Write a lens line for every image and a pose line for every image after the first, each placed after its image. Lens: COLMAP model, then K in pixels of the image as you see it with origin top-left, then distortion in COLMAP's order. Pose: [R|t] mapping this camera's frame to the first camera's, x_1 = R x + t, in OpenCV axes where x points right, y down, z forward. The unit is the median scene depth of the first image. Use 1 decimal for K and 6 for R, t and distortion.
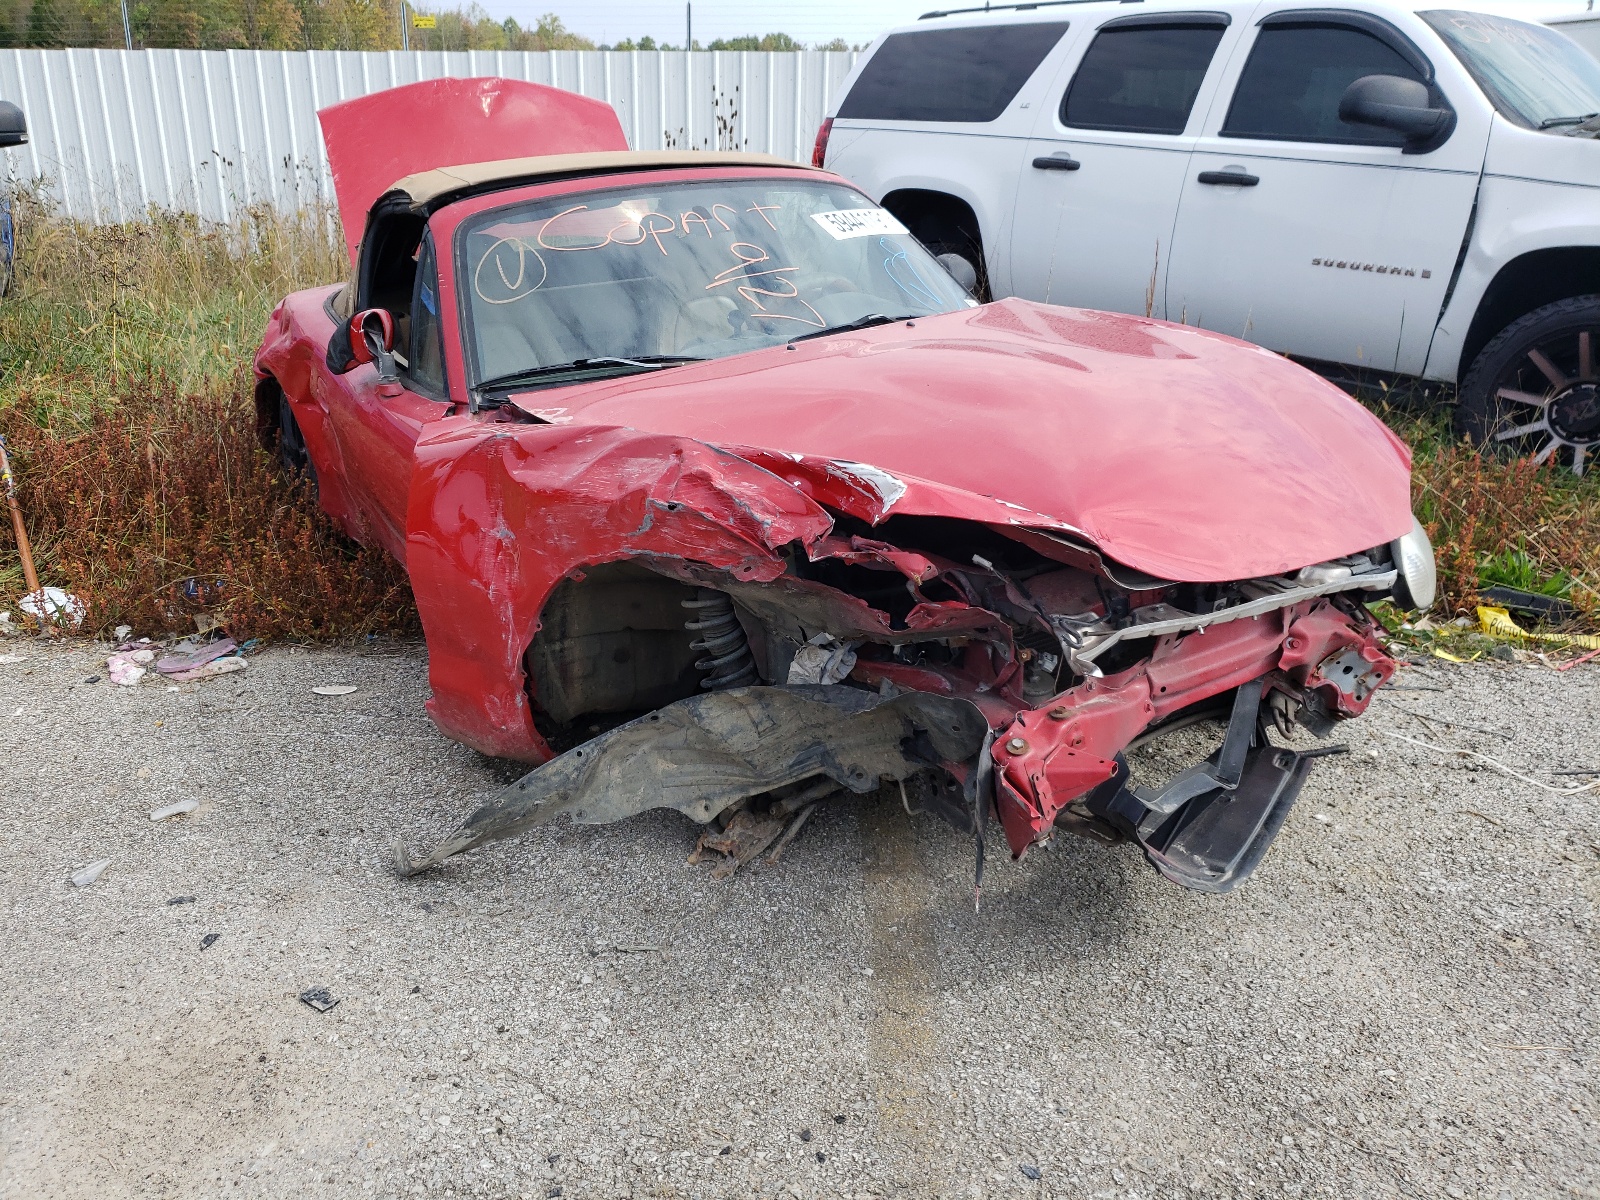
lens RADIAL K [[1225.9, 0, 800.0], [0, 1225.9, 600.0], [0, 0, 1]] dist [-0.003404, 0.031544]
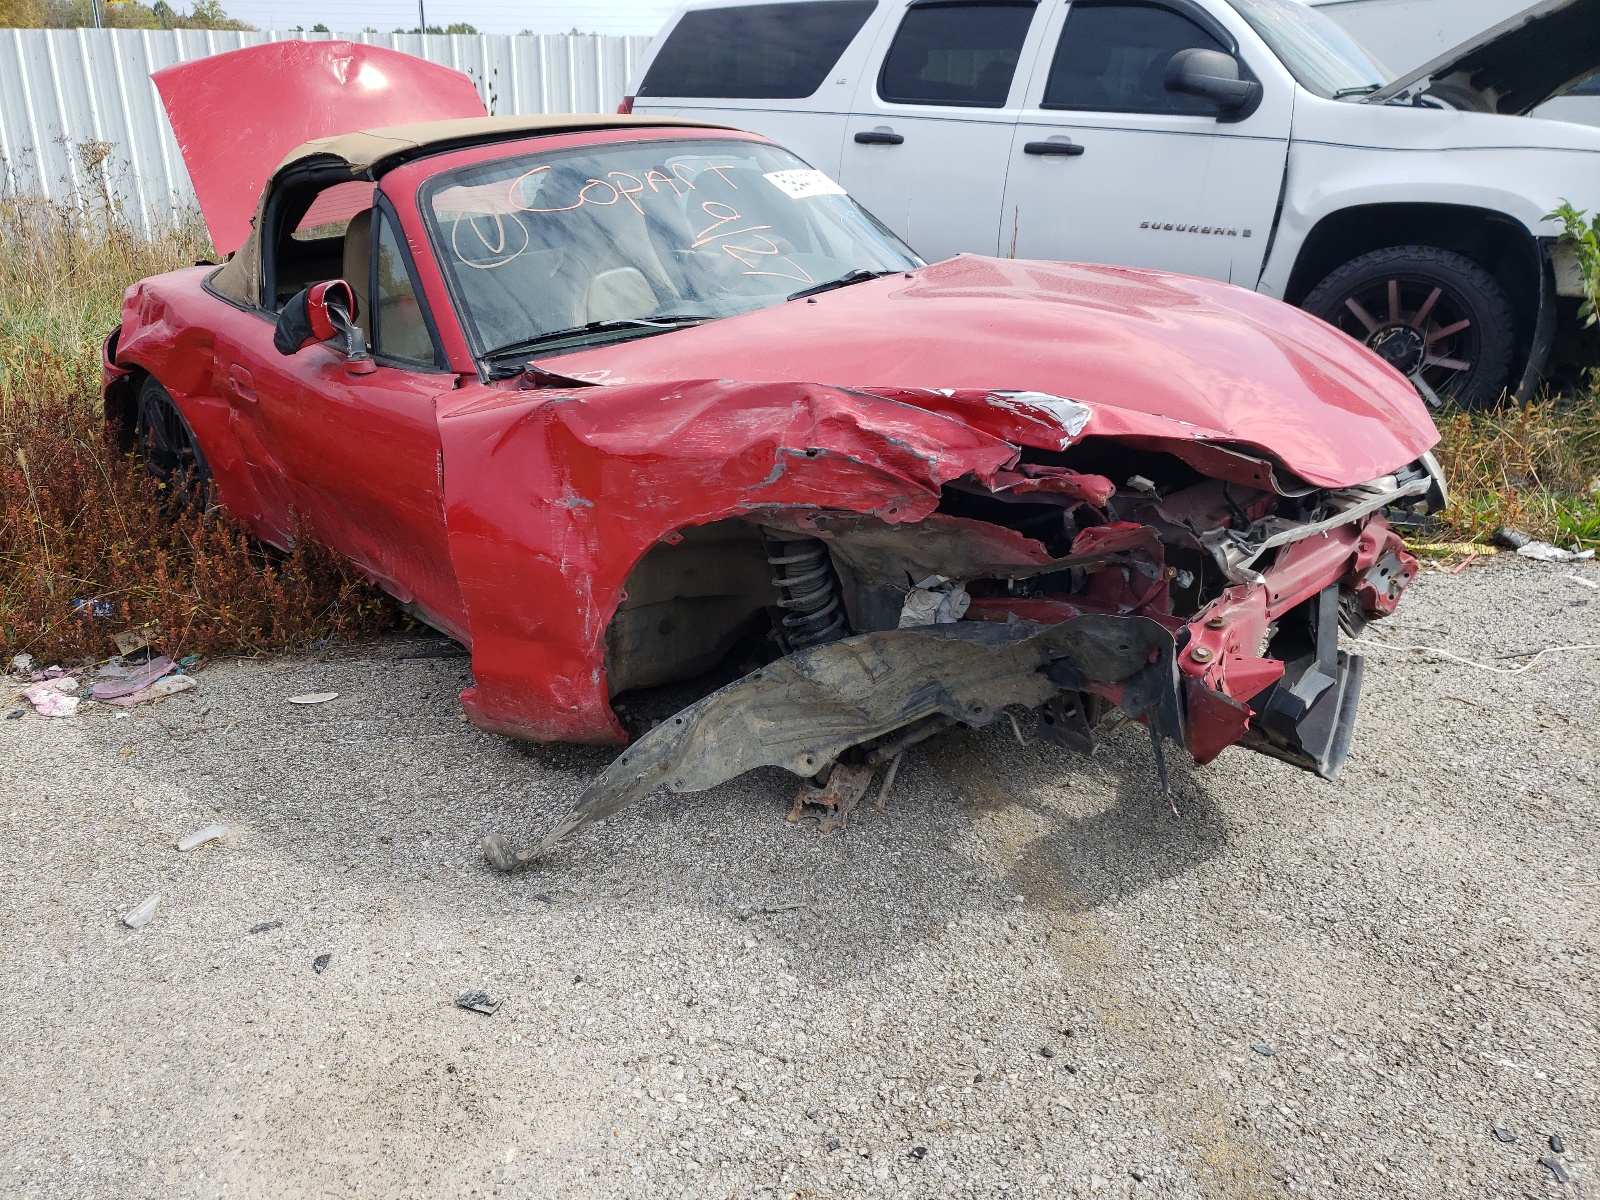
lens RADIAL K [[1211.2, 0, 798.9], [0, 1211.2, 622.8], [0, 0, 1]] dist [0.008354, 0.008915]
pose [[0.976506, -0.087081, 0.197112, -0.268989], [0.082043, 0.996062, 0.033598, 0.021994], [-0.199261, -0.016637, 0.979805, 0.042804]]
